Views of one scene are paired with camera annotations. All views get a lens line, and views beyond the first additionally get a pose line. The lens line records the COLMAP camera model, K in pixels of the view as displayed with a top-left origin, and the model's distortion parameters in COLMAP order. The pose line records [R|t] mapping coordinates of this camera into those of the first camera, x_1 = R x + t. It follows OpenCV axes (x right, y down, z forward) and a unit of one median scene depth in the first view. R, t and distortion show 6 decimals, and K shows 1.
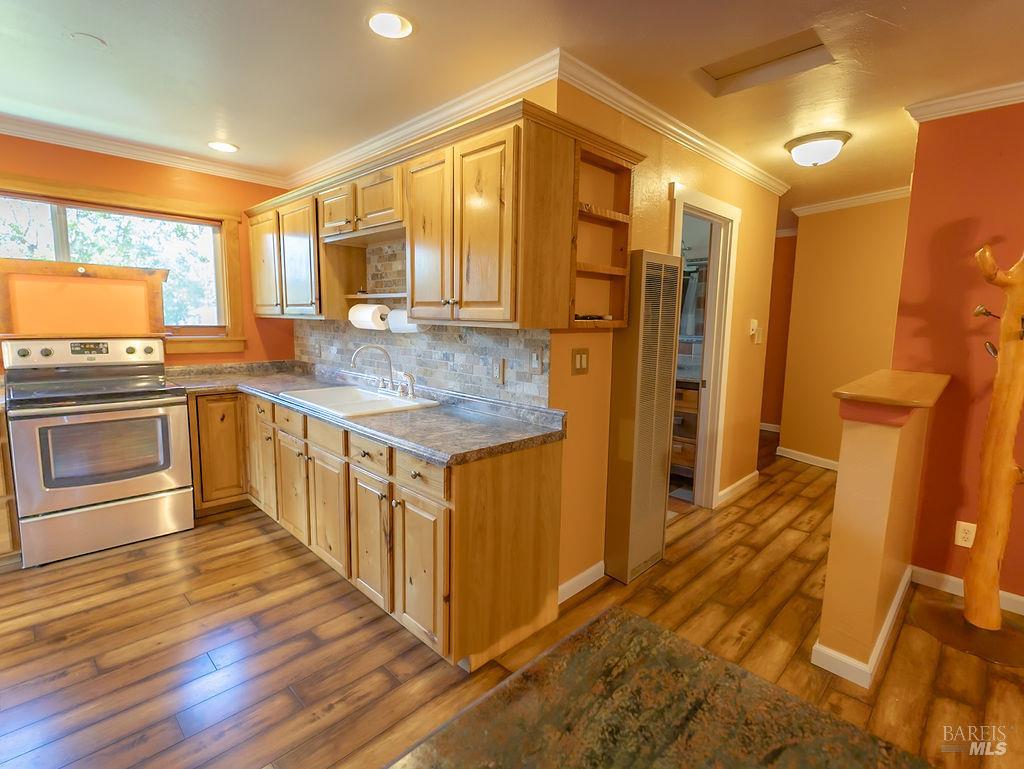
lens RADIAL K [[492.0, 0, 508.5], [0, 492.0, 388.4], [0, 0, 1]] dist [0.014660, -0.000639]
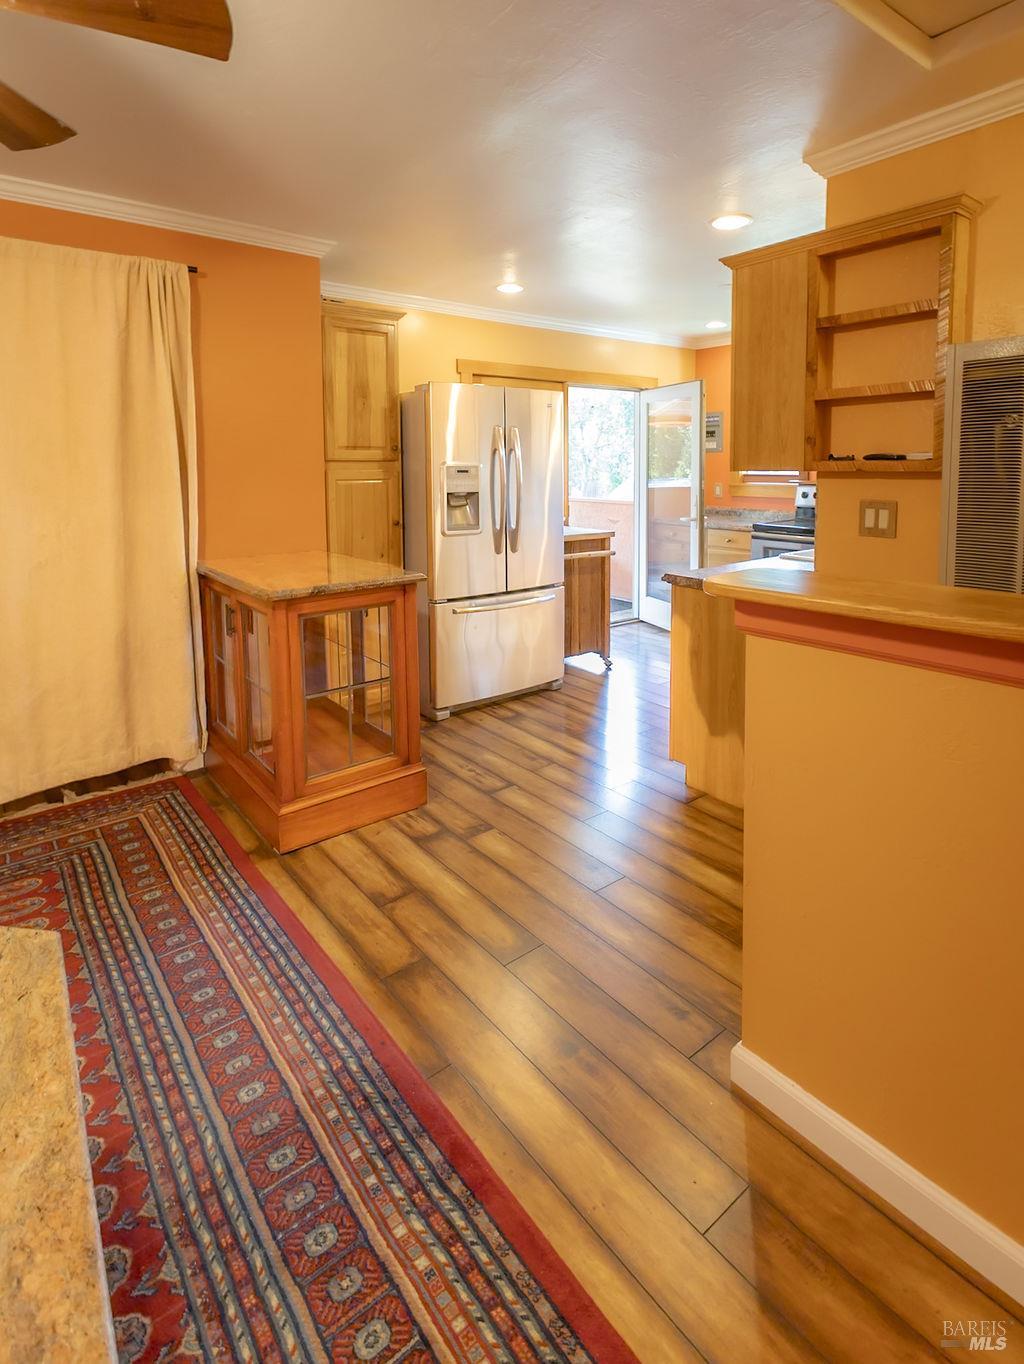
lens RADIAL K [[709.1, 0, 528.2], [0, 709.1, 526.6], [0, 0, 1]] dist [0.009011, -0.001837]
pose [[-0.101491, 0.071913, -0.992234, 1.166921], [-0.141027, 0.986271, 0.085906, -0.057540], [0.984790, 0.148651, -0.089956, 0.567670]]
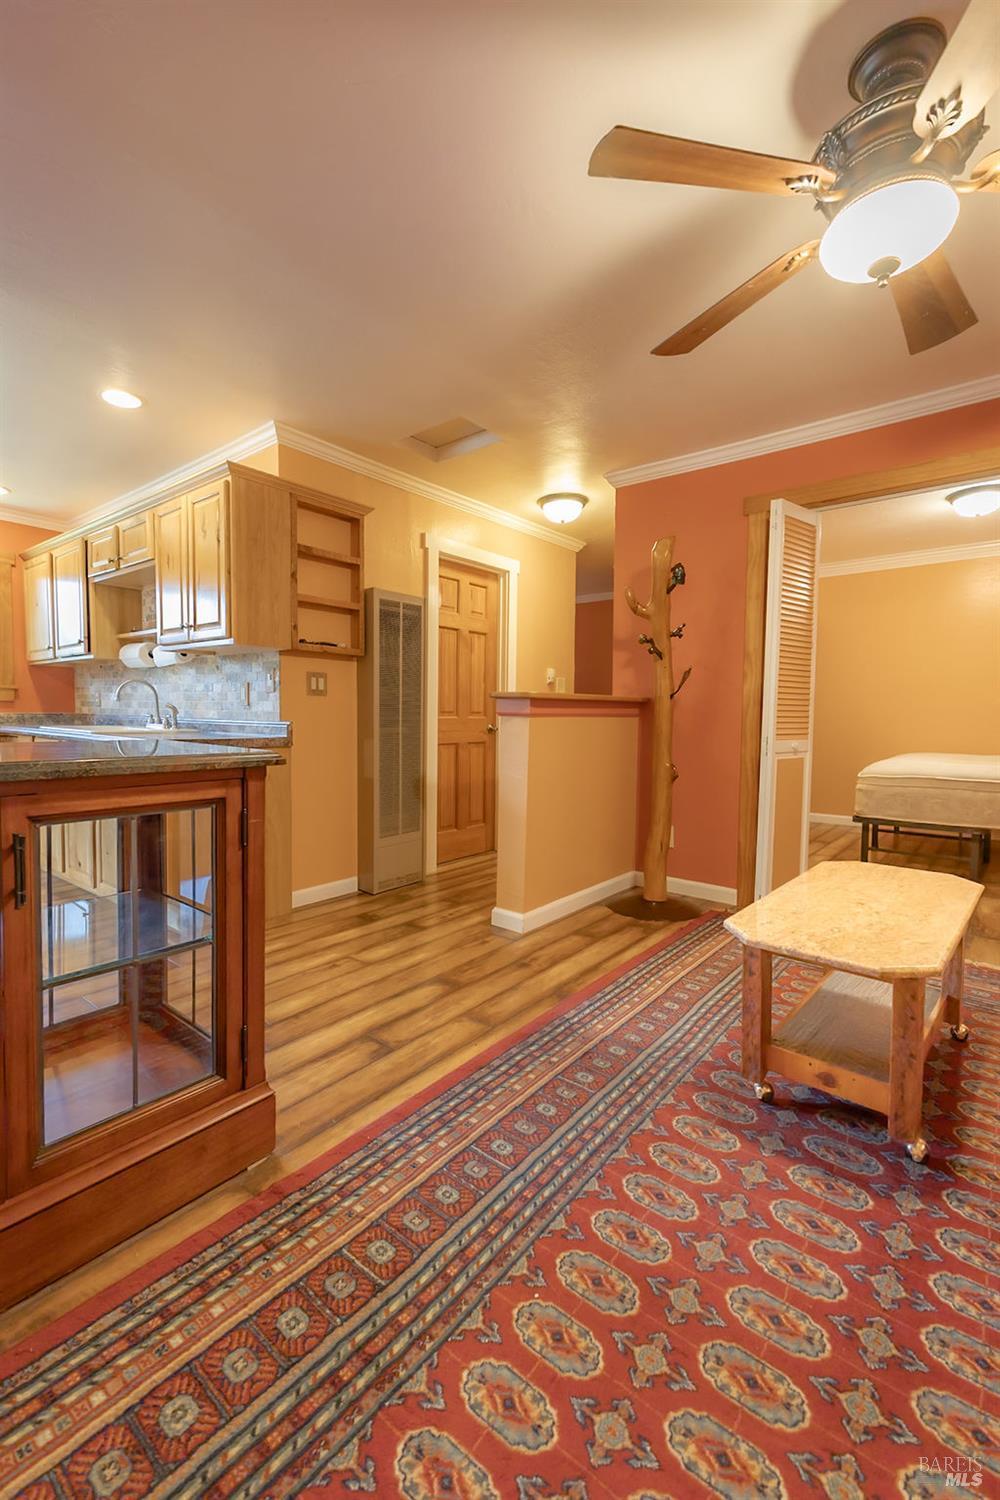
lens RADIAL K [[647.3, 0, 484.1], [0, 647.3, 754.0], [0, 0, 1]] dist [0.018432, -0.000267]
pose [[0.995909, -0.010019, 0.089809, 0.373302], [0.017410, 0.996488, -0.081904, 0.221901], [-0.088673, 0.083133, 0.992586, -0.463279]]
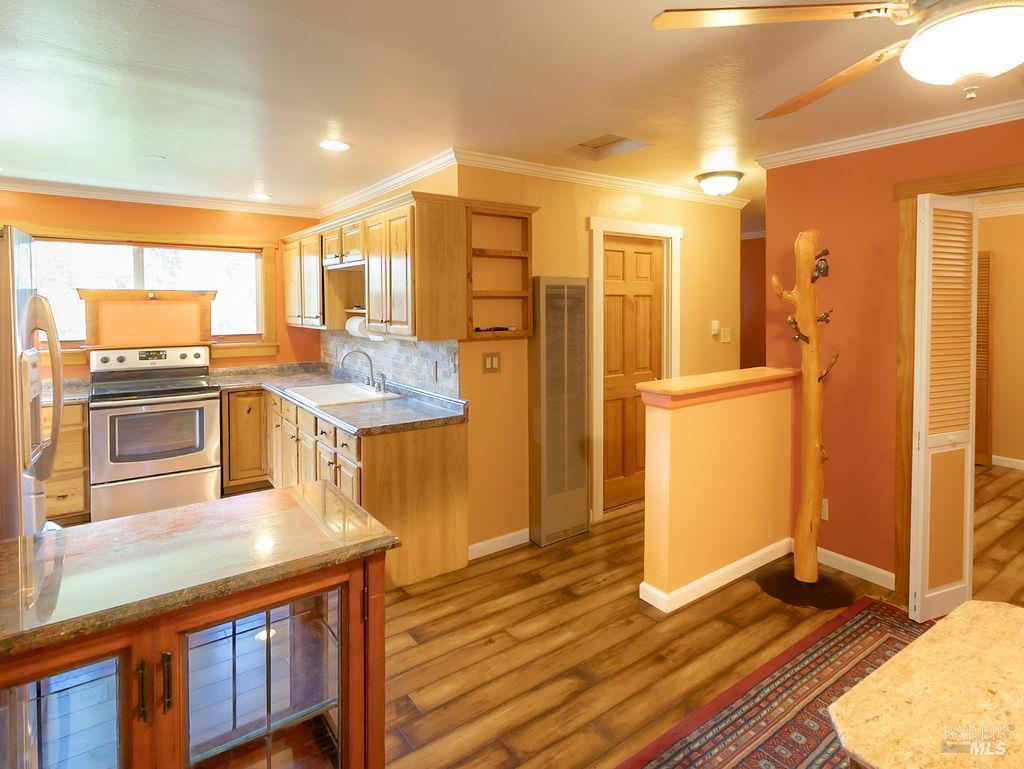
lens RADIAL K [[577.3, 0, 564.4], [0, 577.3, 328.0], [0, 0, 1]] dist [0.021689, -0.003317]
pose [[0.993061, -0.015738, -0.116540, 0.491902], [0.003436, 0.994465, -0.105017, 0.014124], [0.117547, 0.103888, 0.987618, -0.464096]]
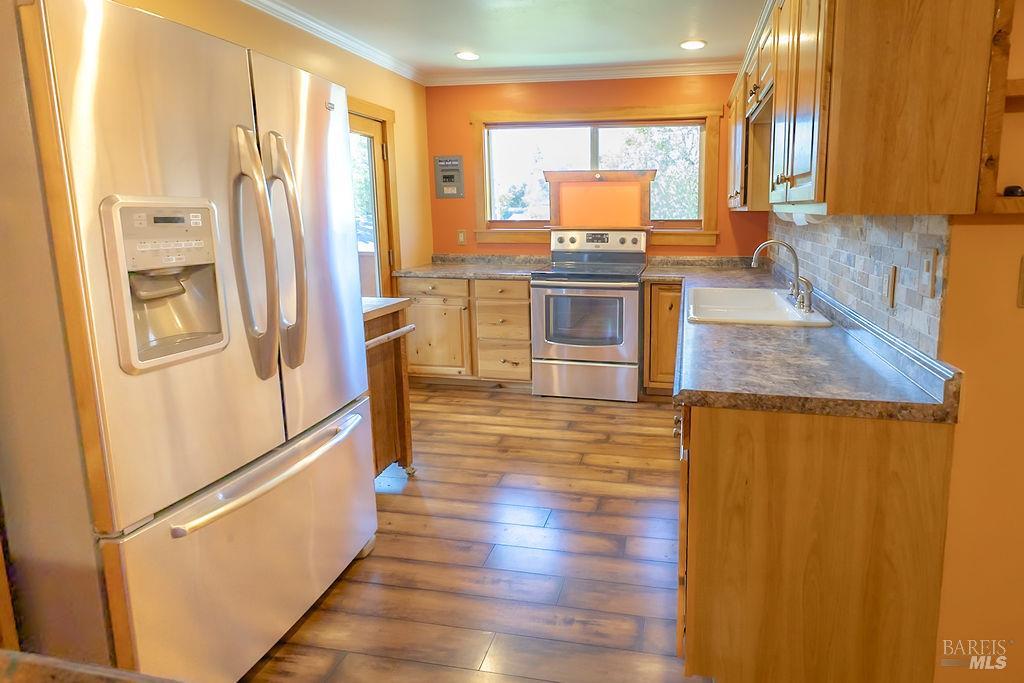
lens RADIAL K [[515.9, 0, 600.7], [0, 515.9, 285.5], [0, 0, 1]] dist [0.008465, 0.000001]
pose [[0.584630, 0.097530, -0.805416, 0.289385], [-0.103940, 0.993571, 0.044867, -0.026492], [0.804614, 0.057484, 0.591009, 0.314425]]
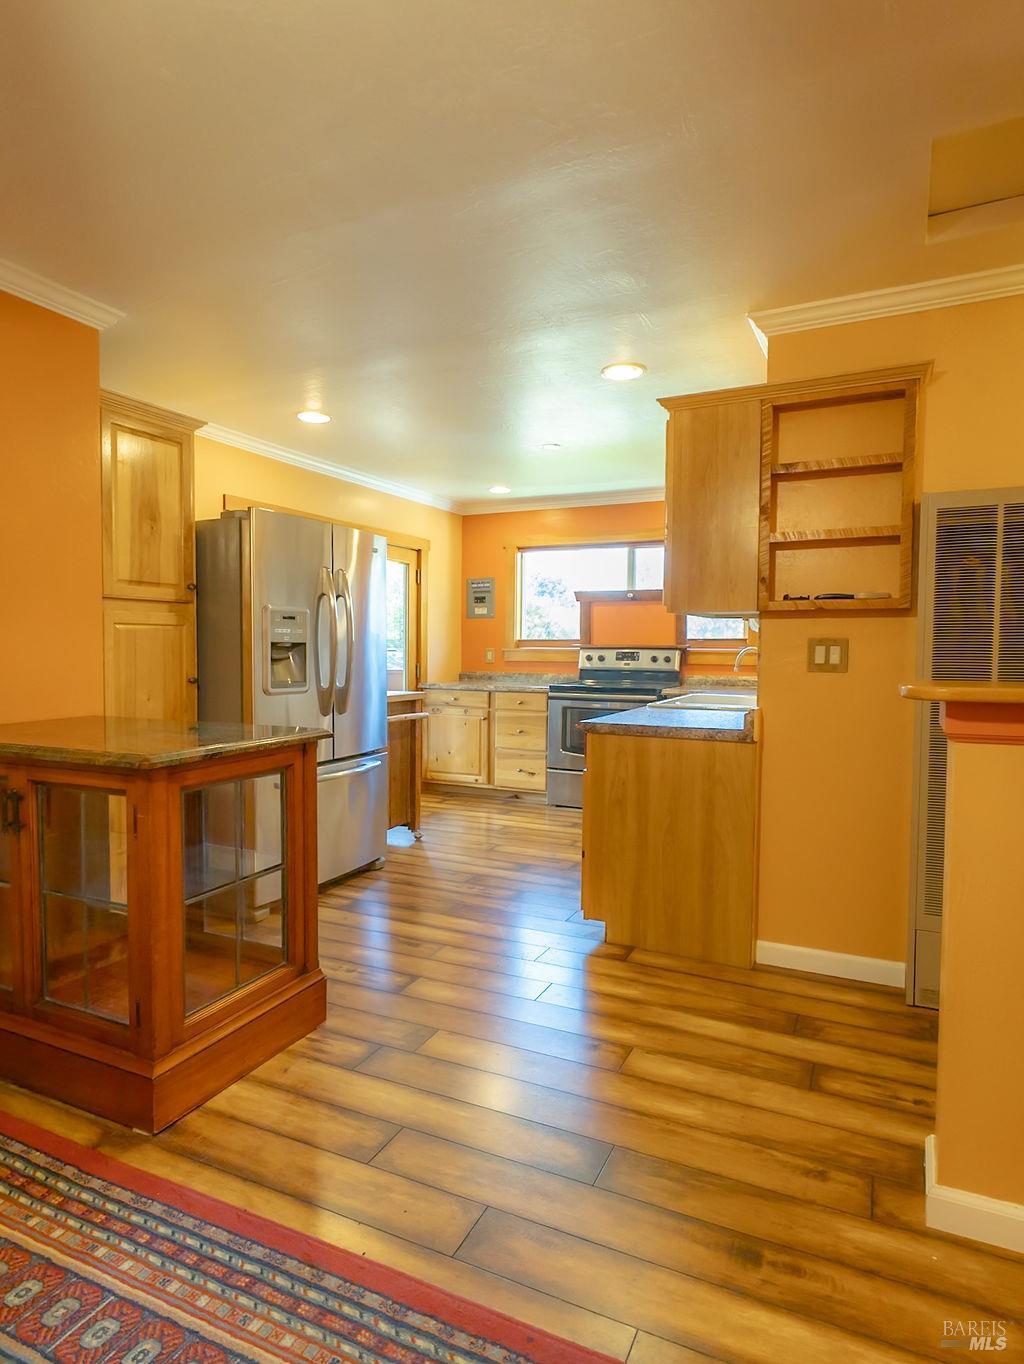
lens RADIAL K [[709.1, 0, 534.1], [0, 709.1, 673.6], [0, 0, 1]] dist [0.009011, -0.001837]
pose [[0.364754, 0.023108, -0.930817, 0.979048], [-0.140106, 0.989672, -0.030333, 0.066481], [0.920503, 0.141477, 0.364224, 0.183944]]
